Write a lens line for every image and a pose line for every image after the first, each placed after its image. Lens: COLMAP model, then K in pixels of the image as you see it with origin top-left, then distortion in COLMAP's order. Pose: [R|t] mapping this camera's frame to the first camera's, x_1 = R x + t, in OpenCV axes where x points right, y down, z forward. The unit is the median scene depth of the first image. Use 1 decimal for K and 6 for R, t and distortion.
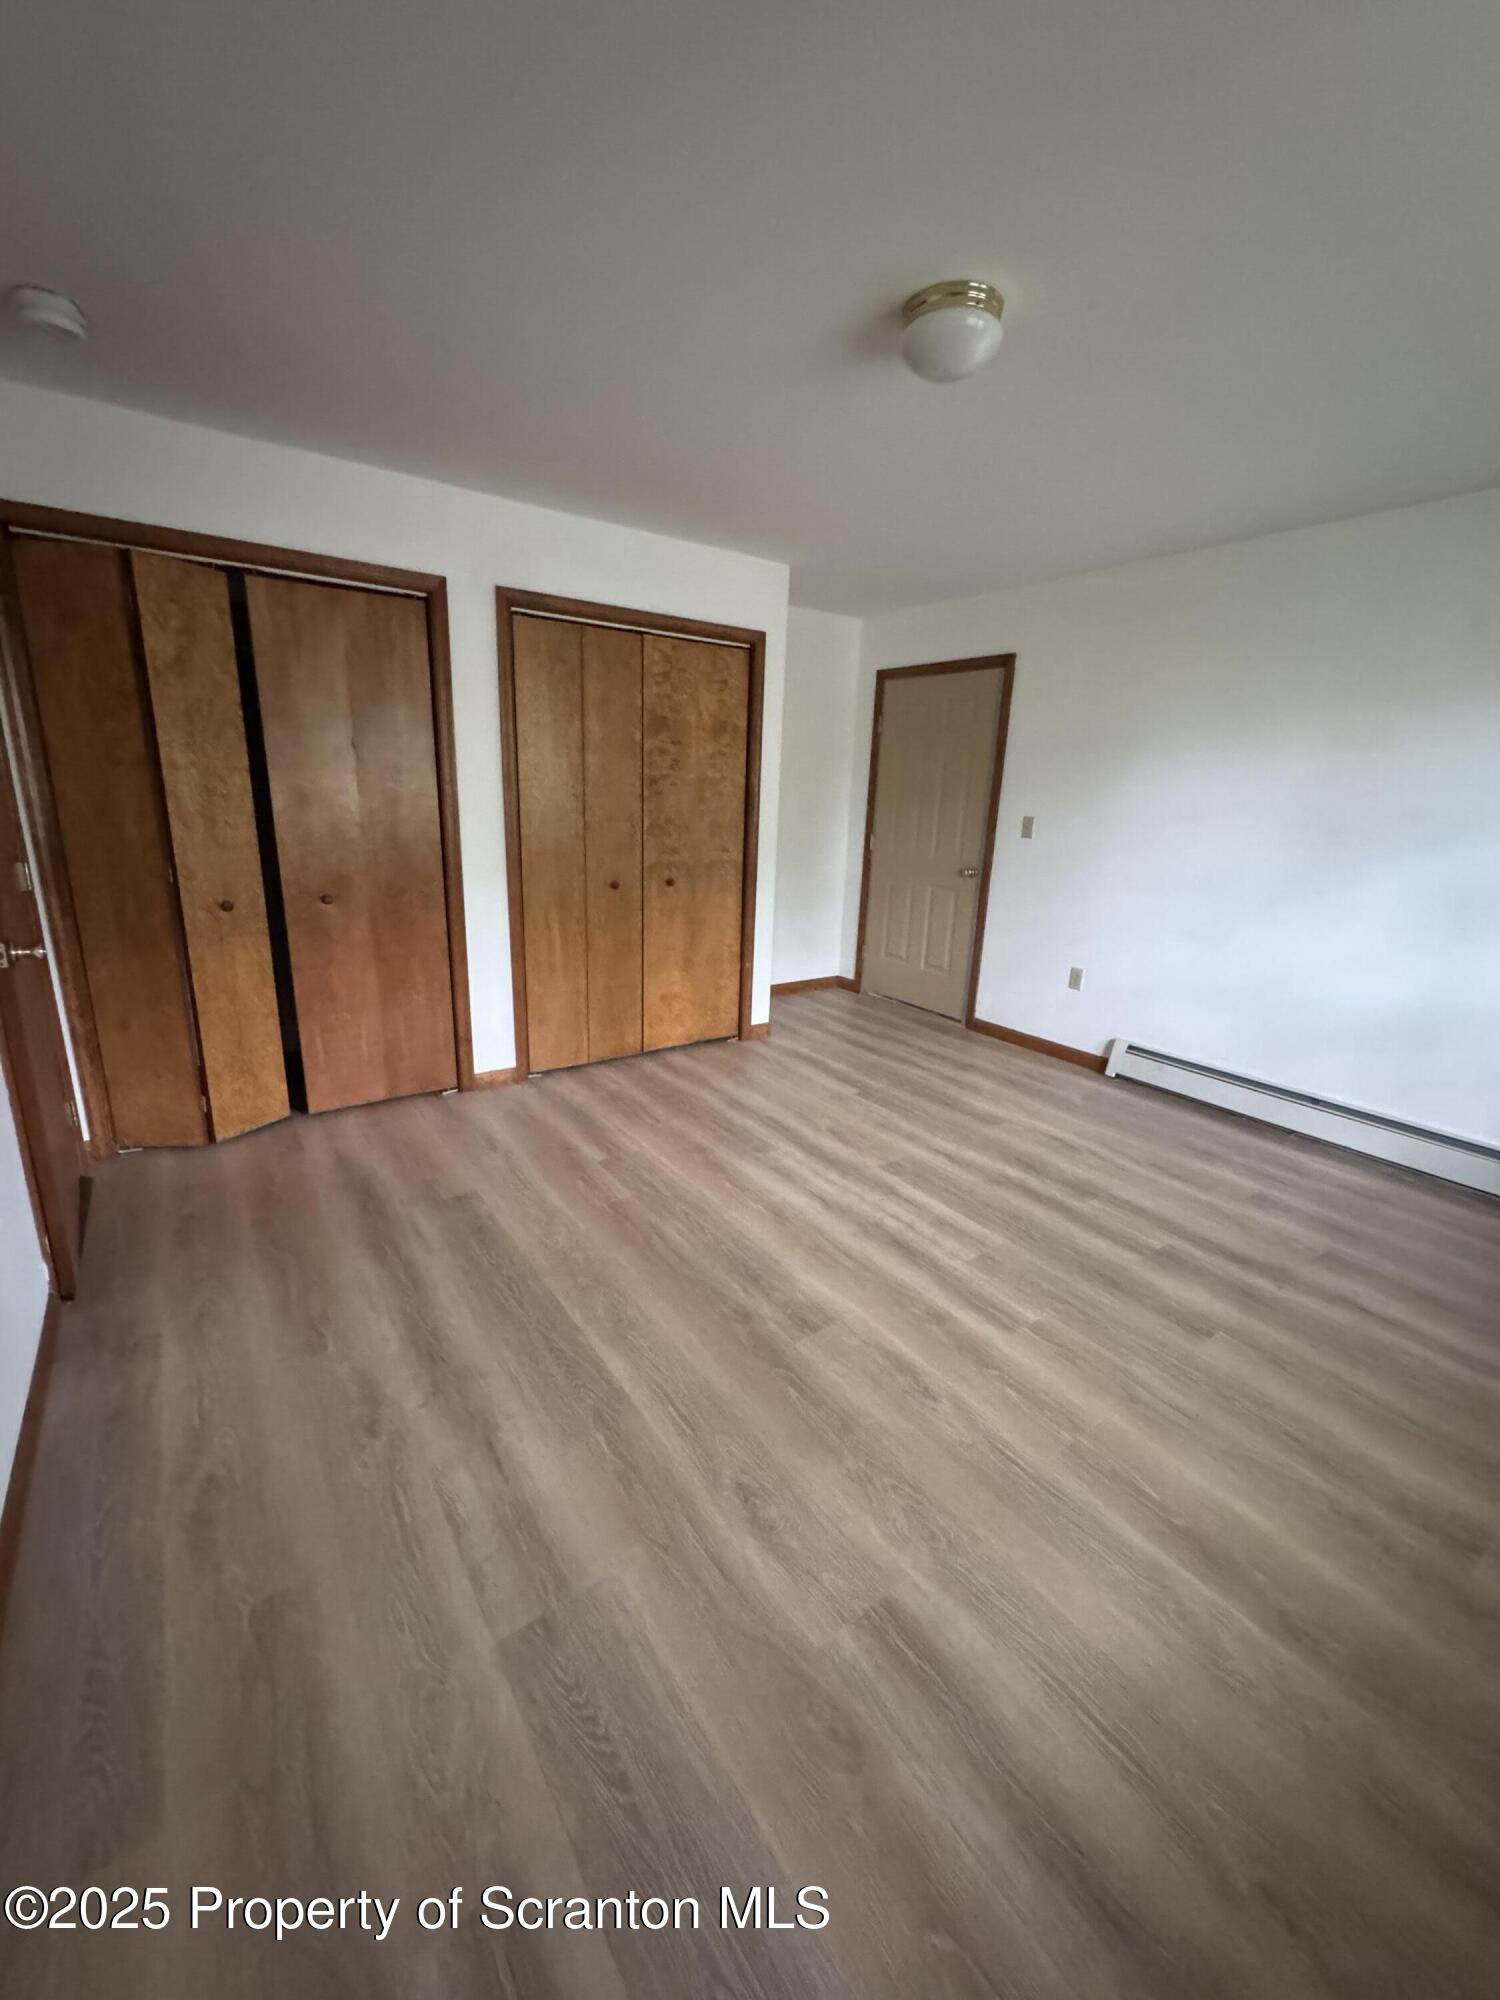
lens RADIAL K [[798.3, 0, 750.3], [0, 798.3, 997.4], [0, 0, 1]] dist [-0.001136, 0.000234]
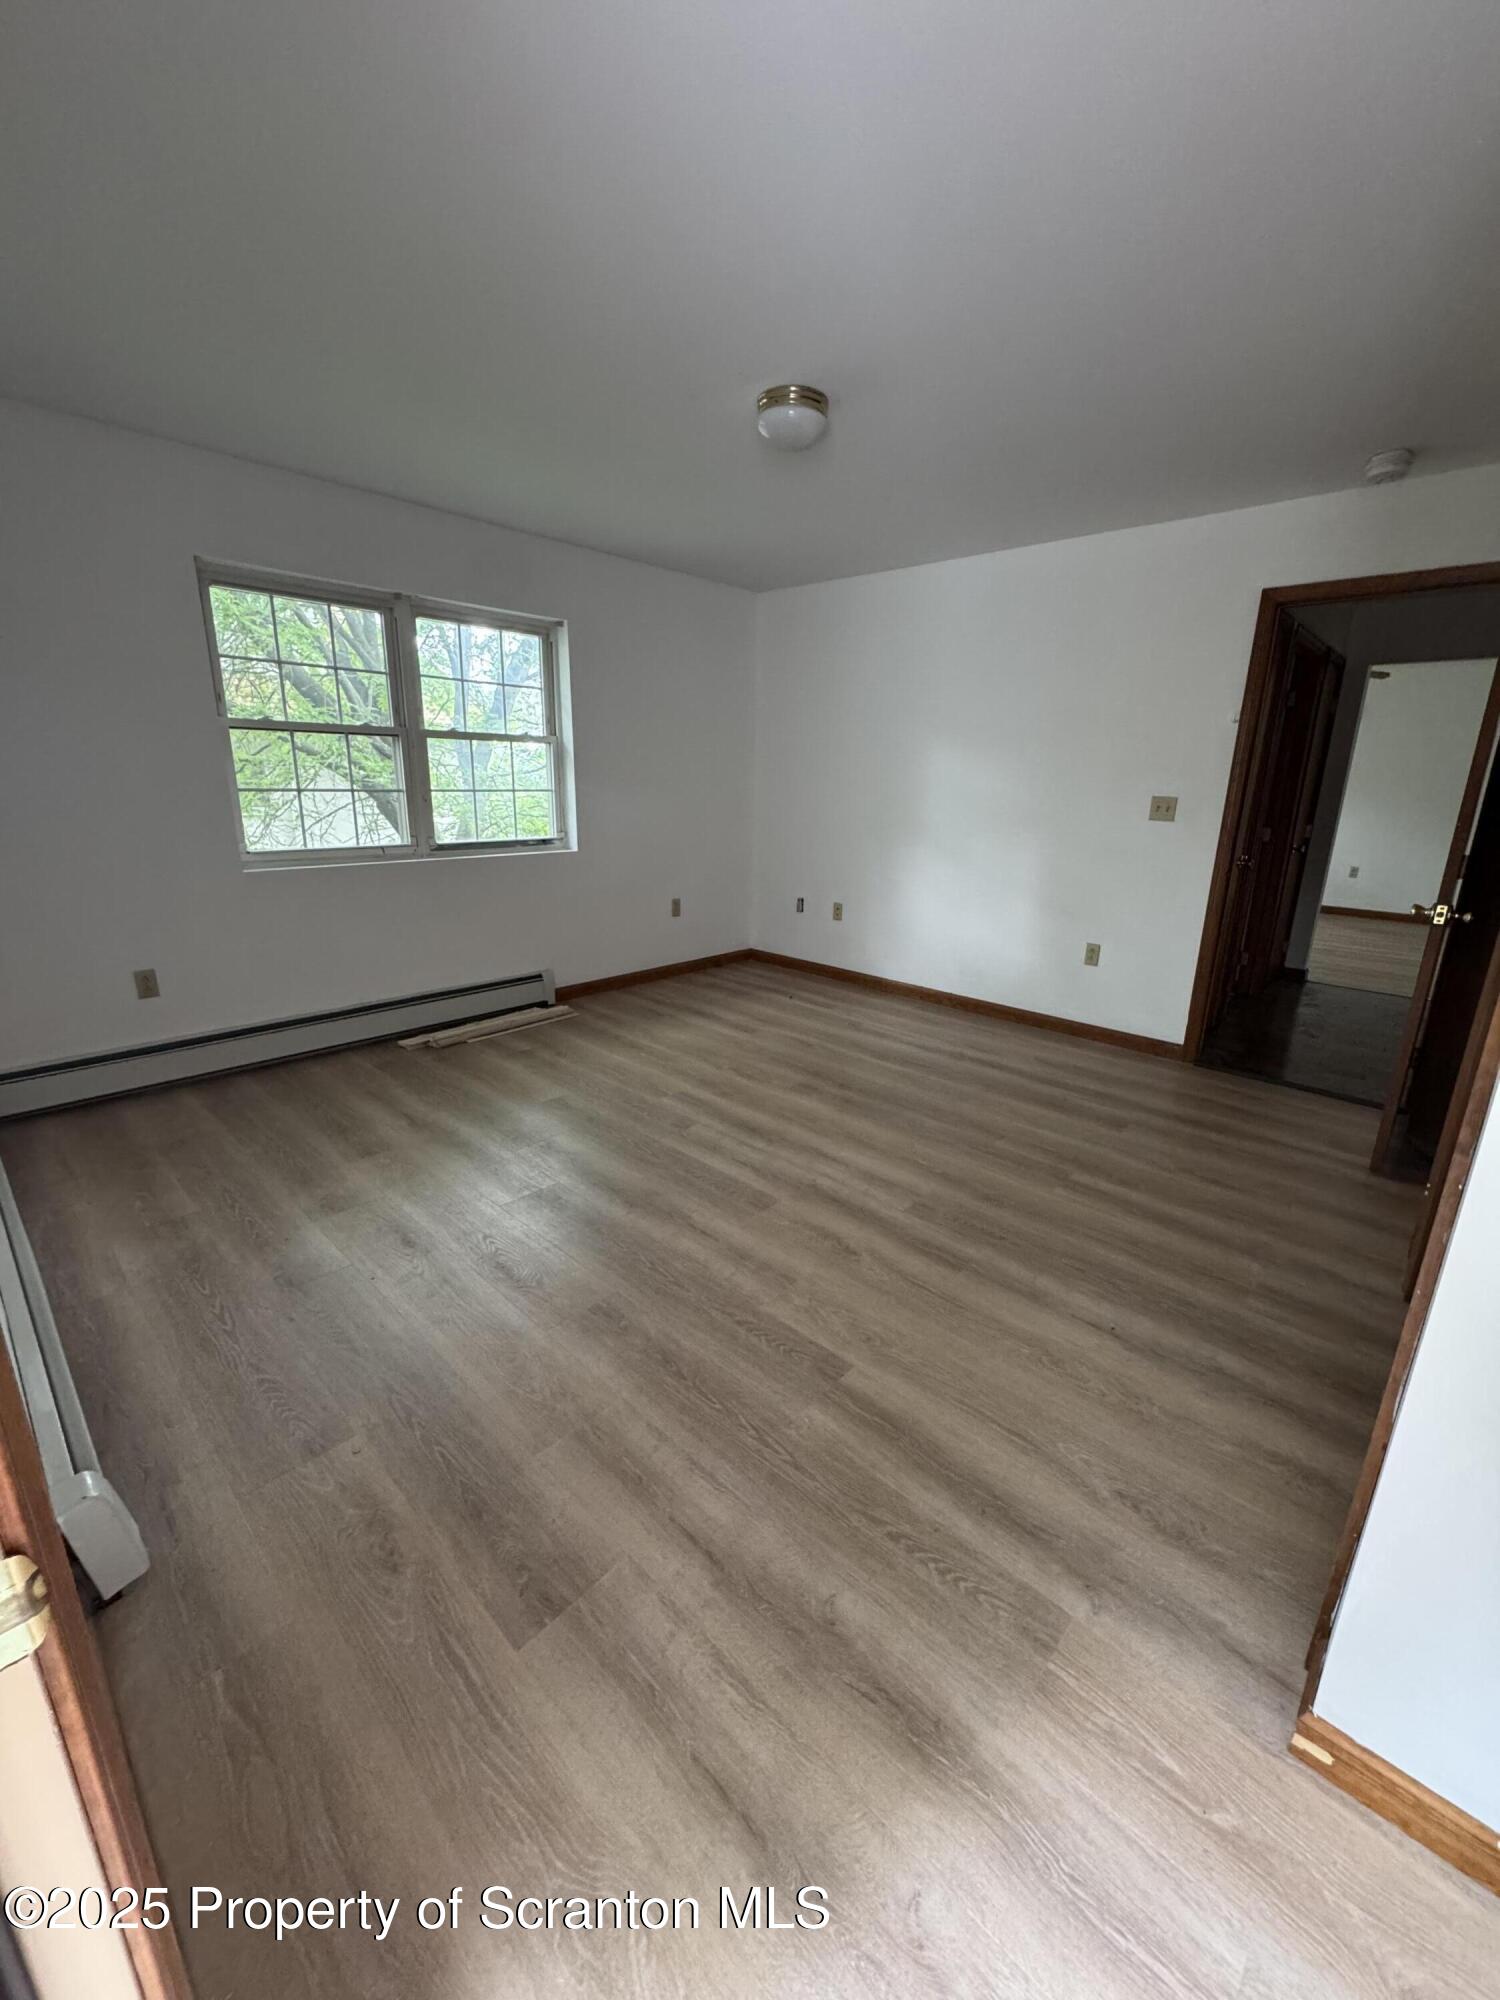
lens RADIAL K [[798.3, 0, 750.3], [0, 798.3, 997.4], [0, 0, 1]] dist [-0.001136, 0.000234]
pose [[-0.978893, -0.003241, -0.204349, 0.397341], [-0.106979, 0.860078, 0.498820, -0.427801], [0.174140, 0.510152, -0.842271, 1.747294]]
